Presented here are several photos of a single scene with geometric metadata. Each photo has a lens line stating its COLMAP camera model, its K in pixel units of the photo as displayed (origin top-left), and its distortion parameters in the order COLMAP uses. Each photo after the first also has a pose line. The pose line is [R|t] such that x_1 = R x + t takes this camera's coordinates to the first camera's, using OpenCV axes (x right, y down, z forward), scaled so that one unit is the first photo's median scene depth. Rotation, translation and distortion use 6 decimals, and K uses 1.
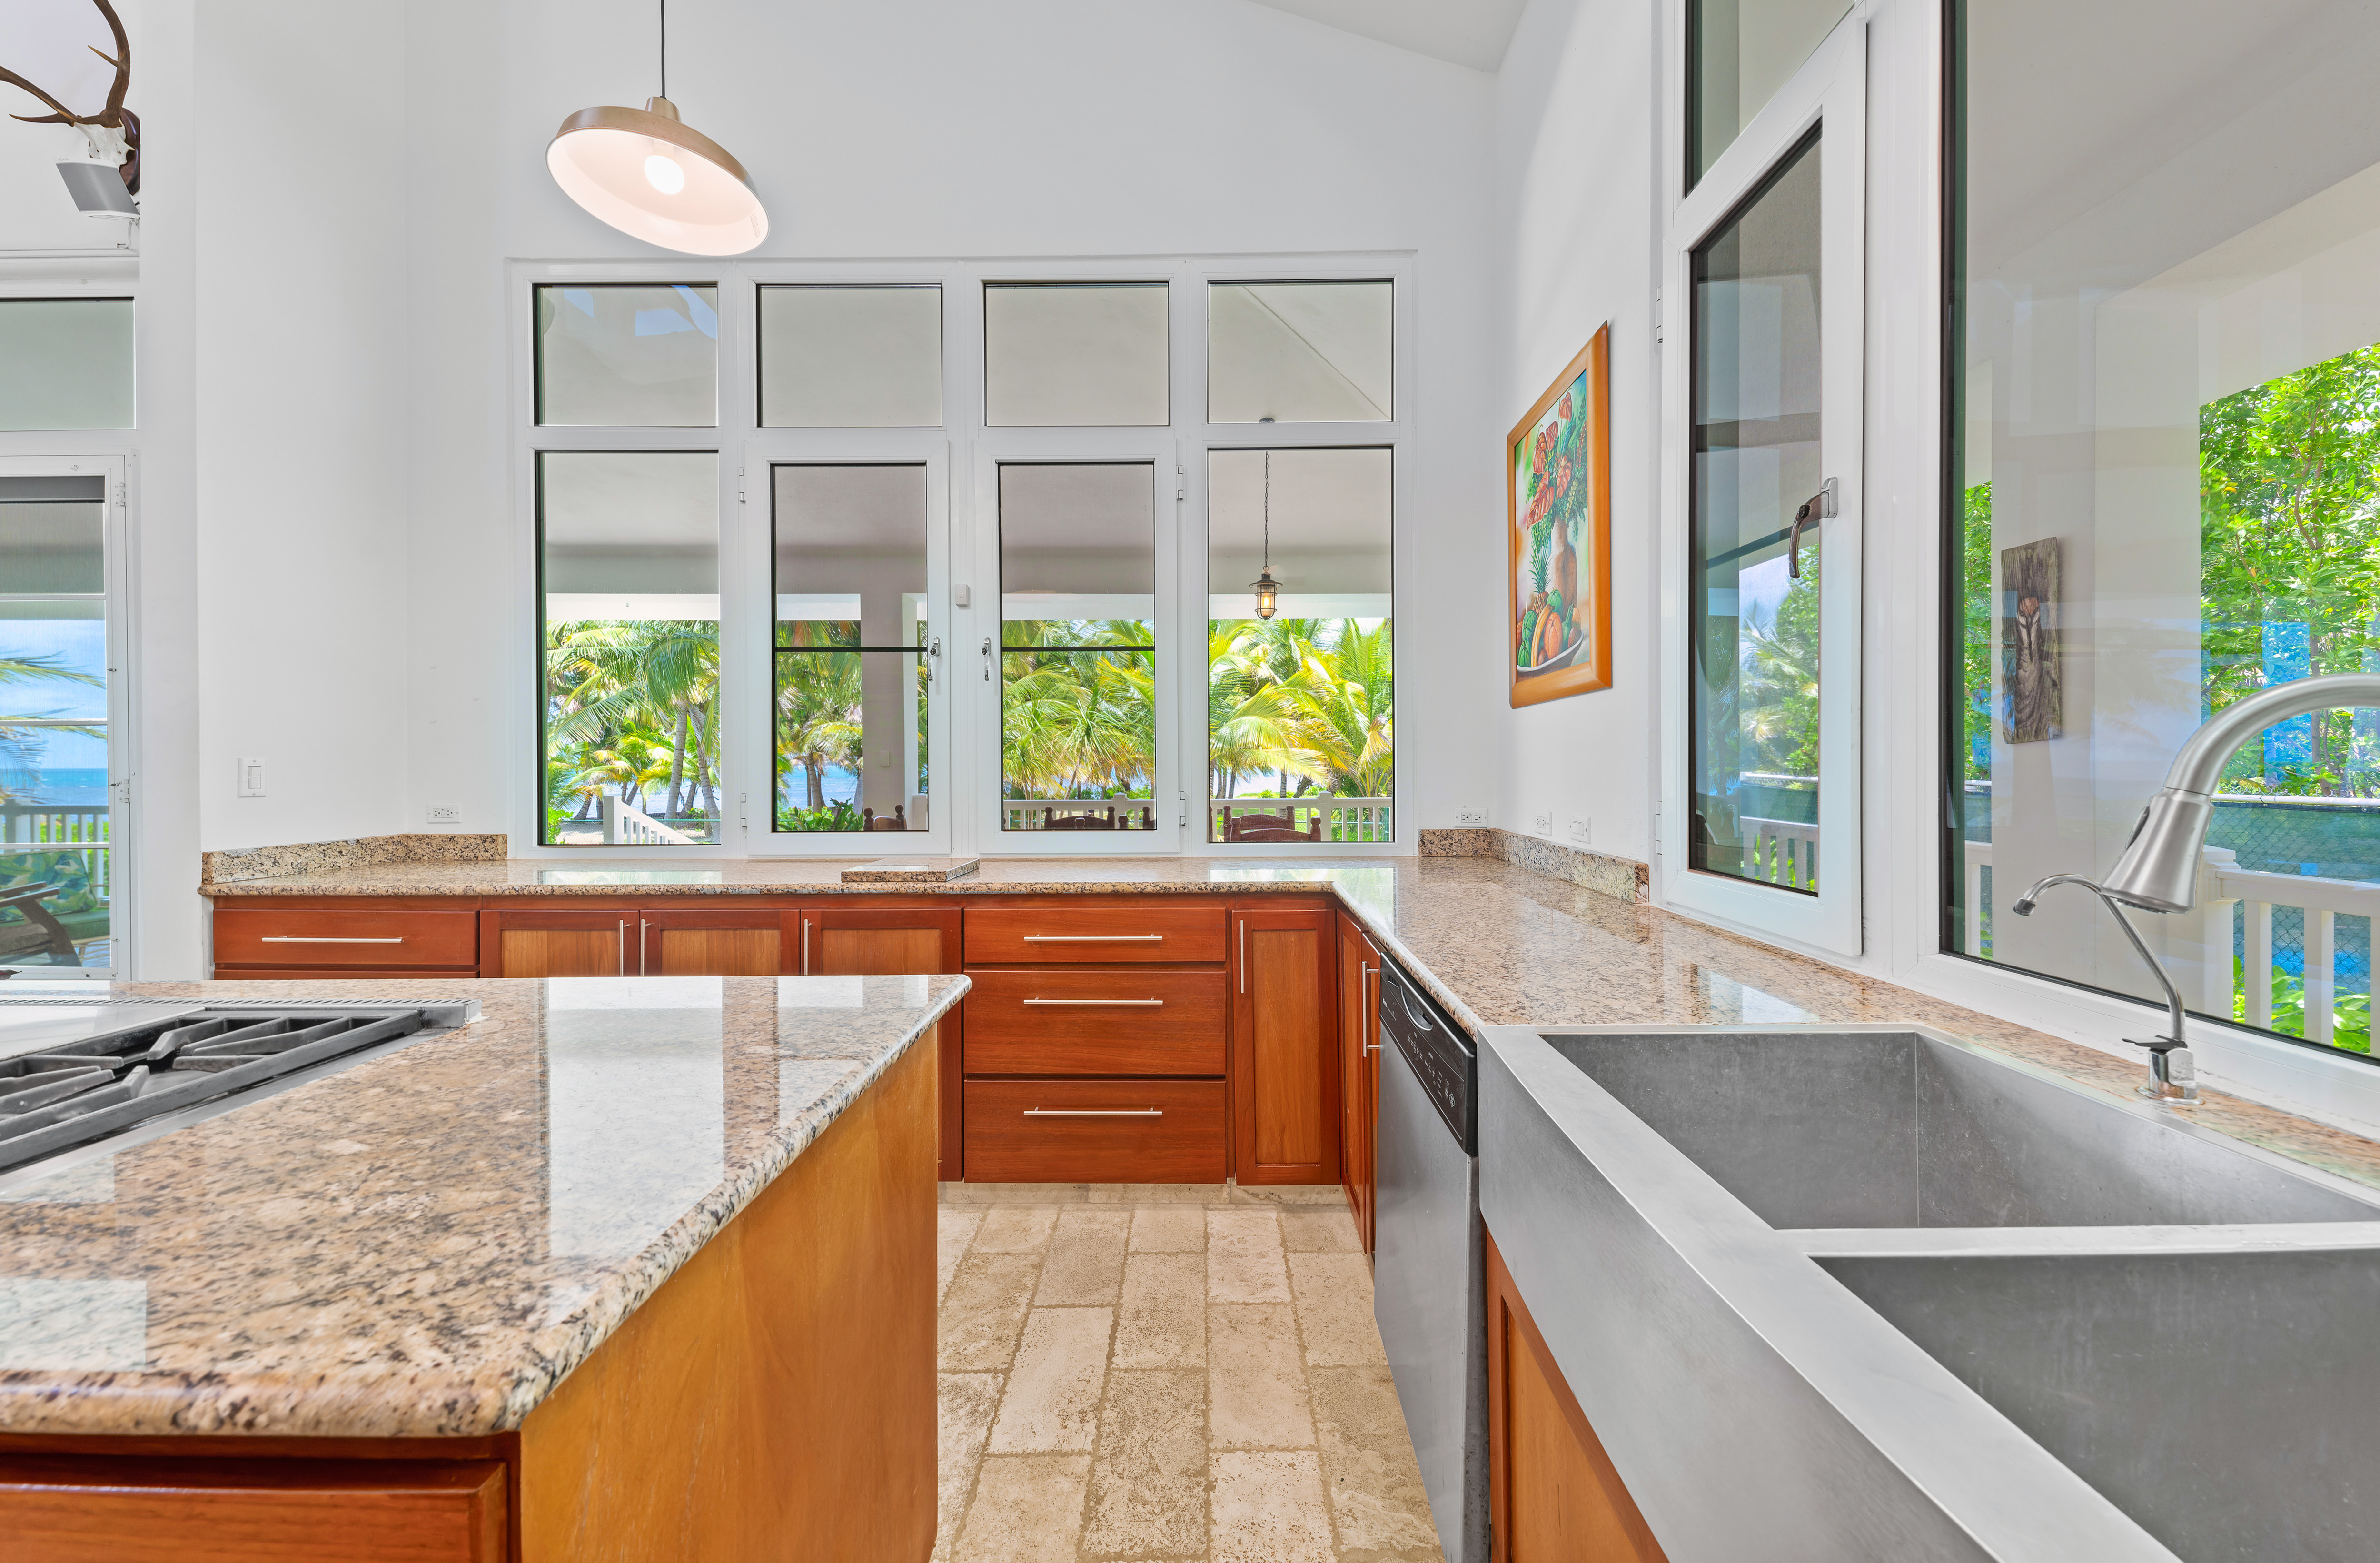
lens RADIAL K [[809.1, 0, 1194.5], [0, 809.1, 772.1], [0, 0, 1]] dist [0.013332, -0.003057]
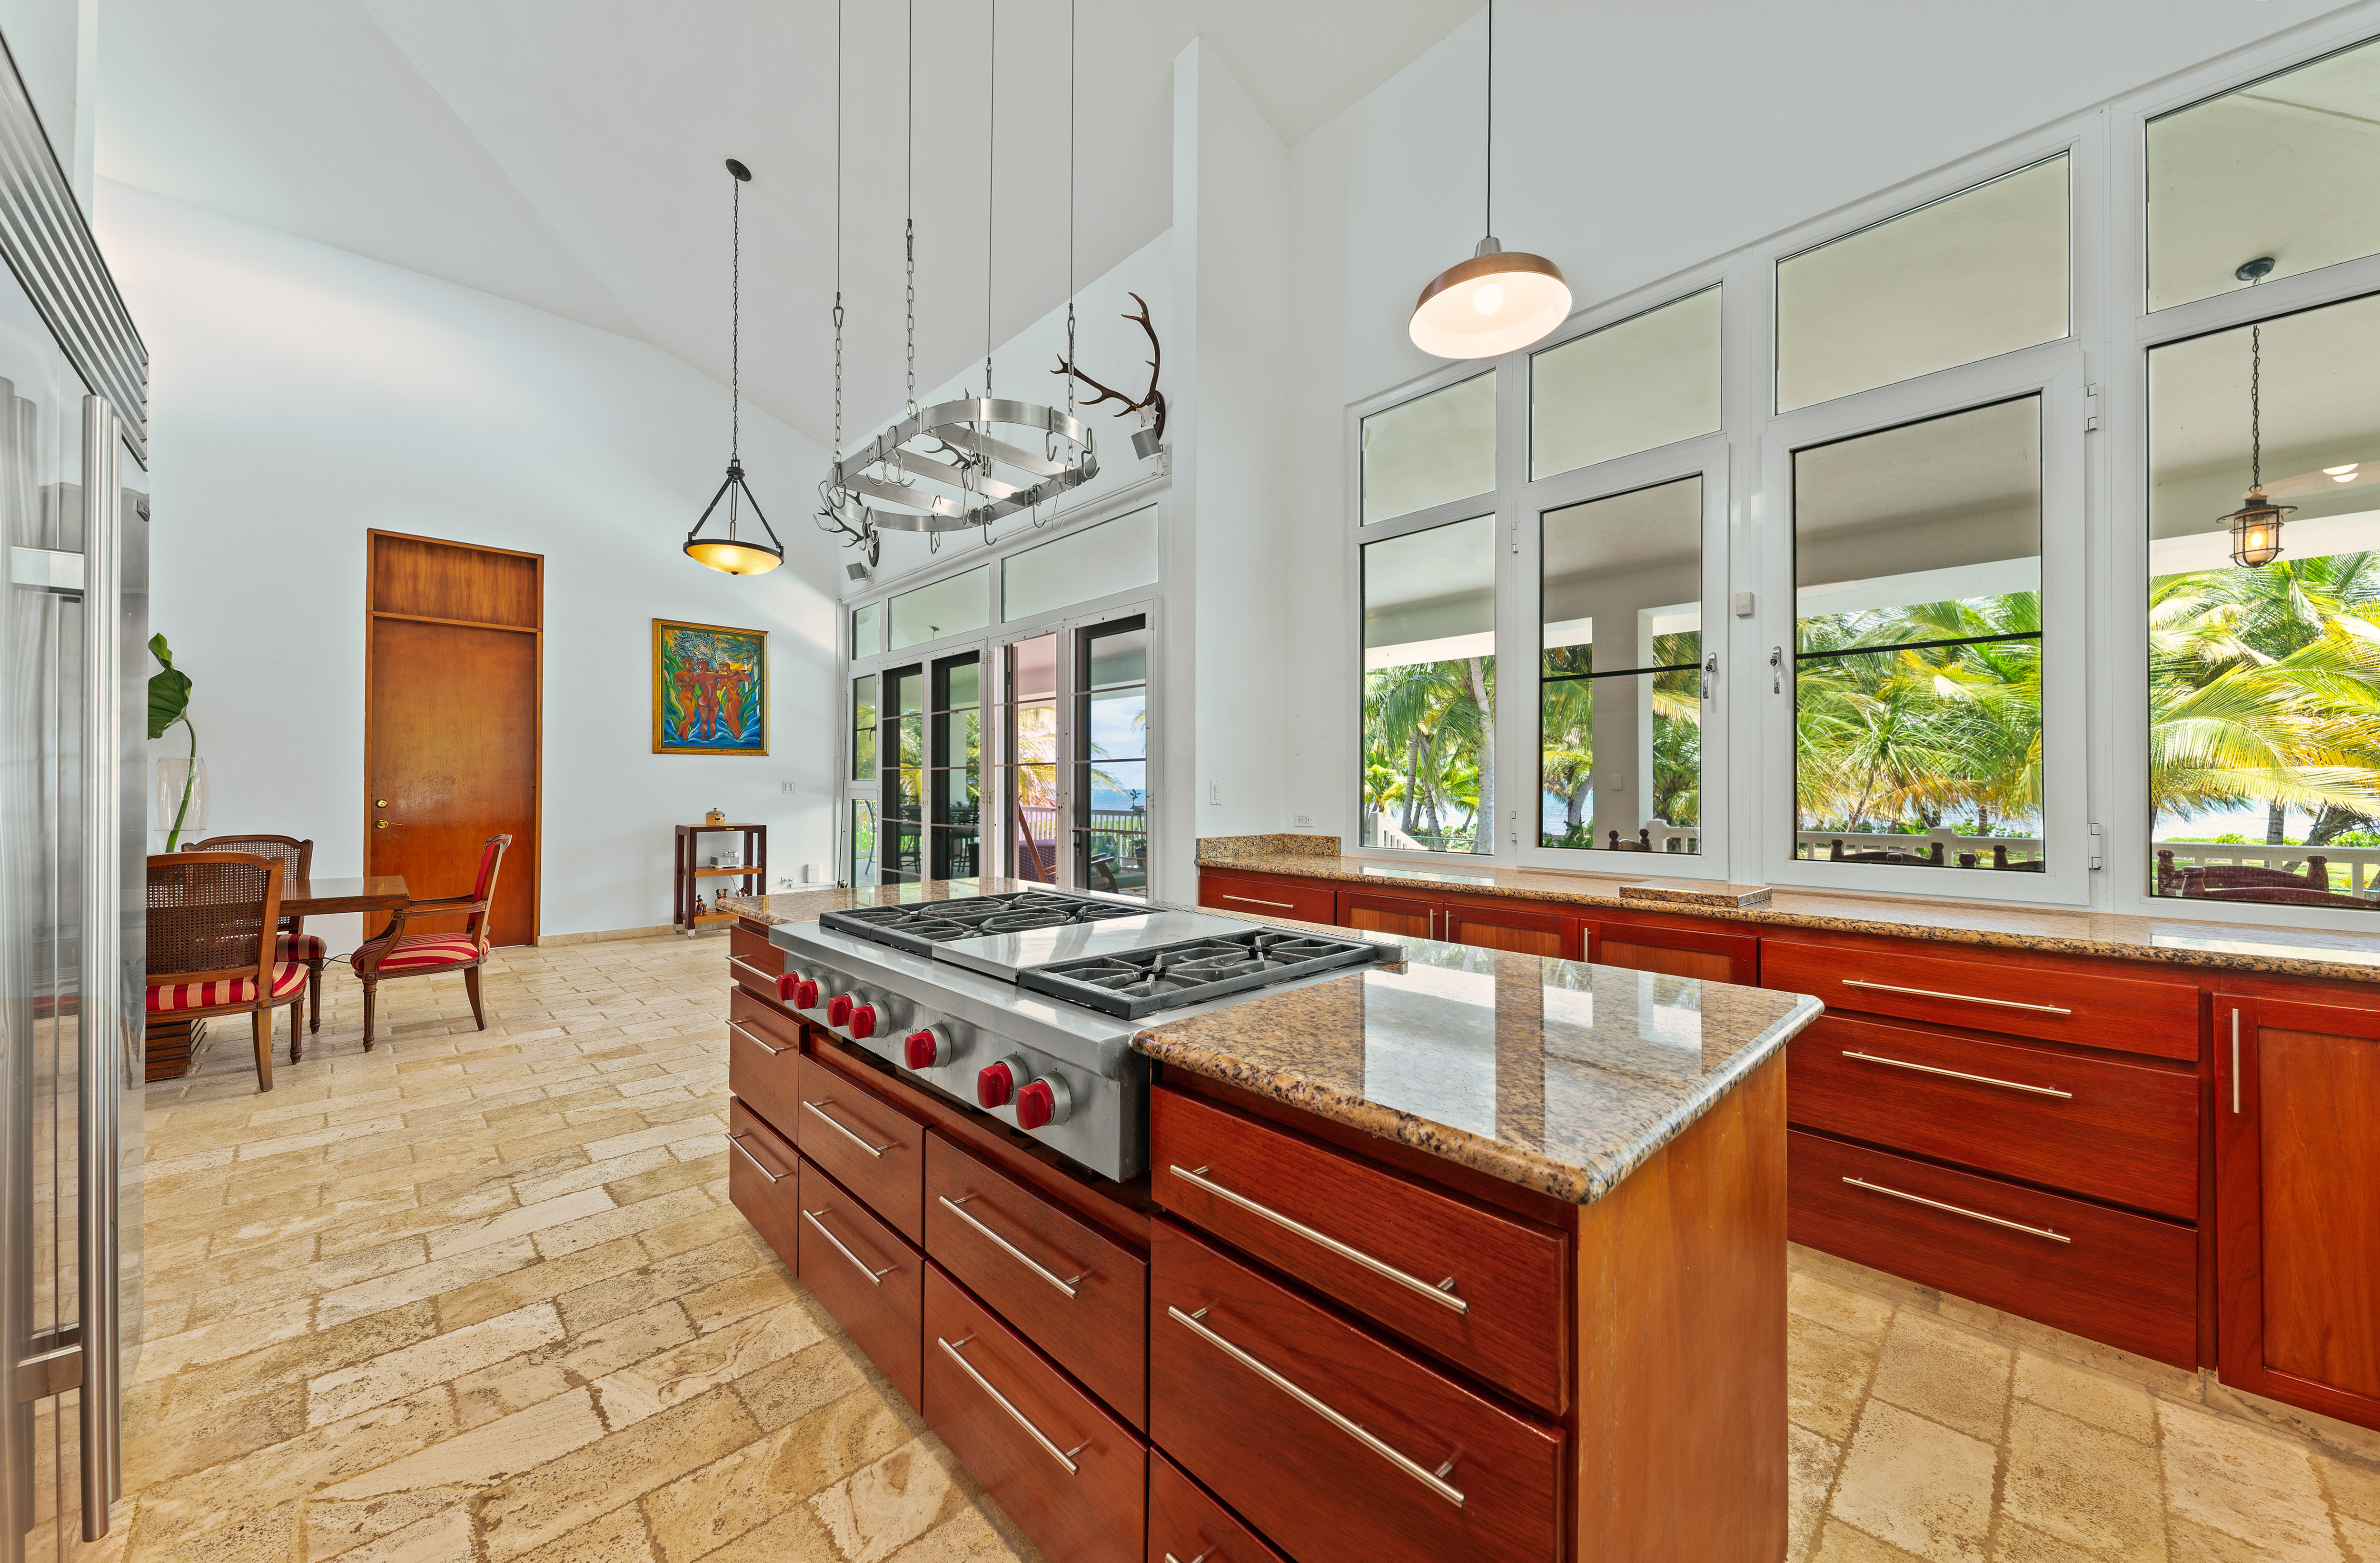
lens RADIAL K [[835.2, 0, 1173.6], [0, 835.2, 787.8], [0, 0, 1]] dist [0.015834, -0.006354]
pose [[0.701727, 0.004244, -0.712433, -0.066602], [-0.014560, 0.999859, -0.008384, 0.012143], [0.712297, 0.016256, 0.701690, -0.162833]]
